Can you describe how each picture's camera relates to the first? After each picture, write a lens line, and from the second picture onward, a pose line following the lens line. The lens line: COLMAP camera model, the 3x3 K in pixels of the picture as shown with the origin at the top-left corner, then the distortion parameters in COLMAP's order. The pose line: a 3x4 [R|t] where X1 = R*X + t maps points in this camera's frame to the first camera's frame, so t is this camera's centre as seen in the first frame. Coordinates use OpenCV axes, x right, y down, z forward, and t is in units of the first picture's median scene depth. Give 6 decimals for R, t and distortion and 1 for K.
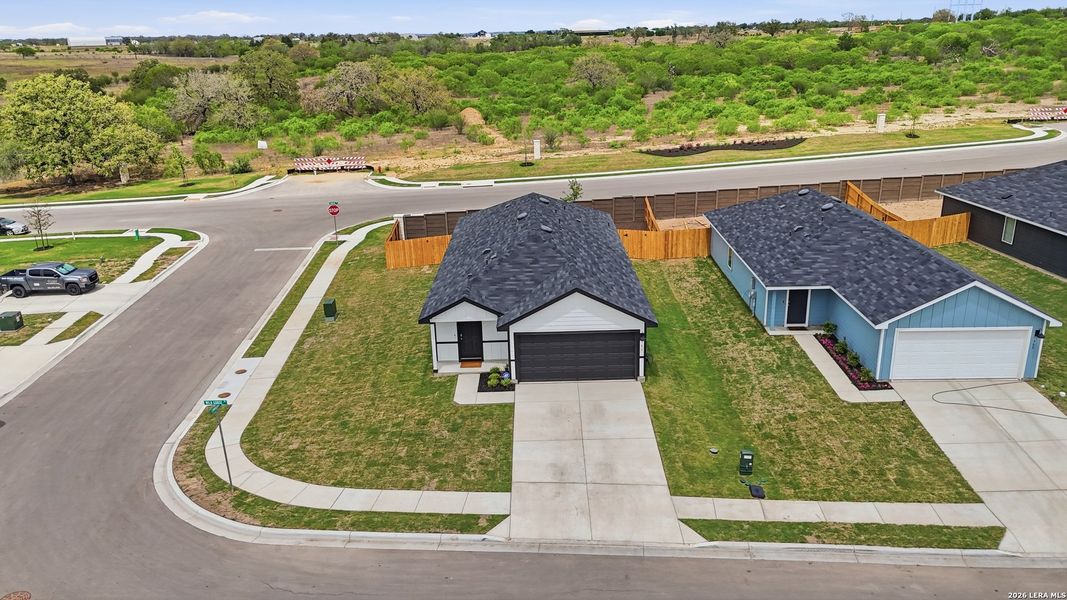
lens RADIAL K [[778.8, 0, 533.5], [0, 778.8, 300.0], [0, 0, 1]] dist [0.054861, 0.000272]
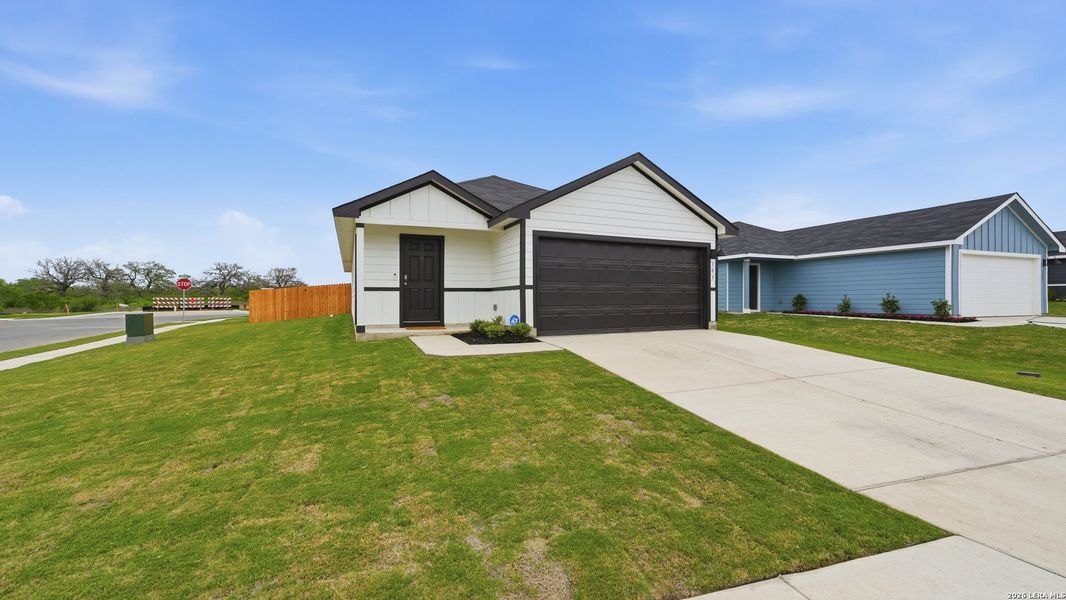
lens RADIAL K [[422.2, 0, 533.0], [0, 422.2, 300.0], [0, 0, 1]] dist [-0.017357, 0.022380]
pose [[0.916228, 0.030137, 0.399523, -0.139212], [0.100733, 0.947810, -0.302506, 0.173206], [-0.387788, 0.317409, 0.865374, 0.756507]]
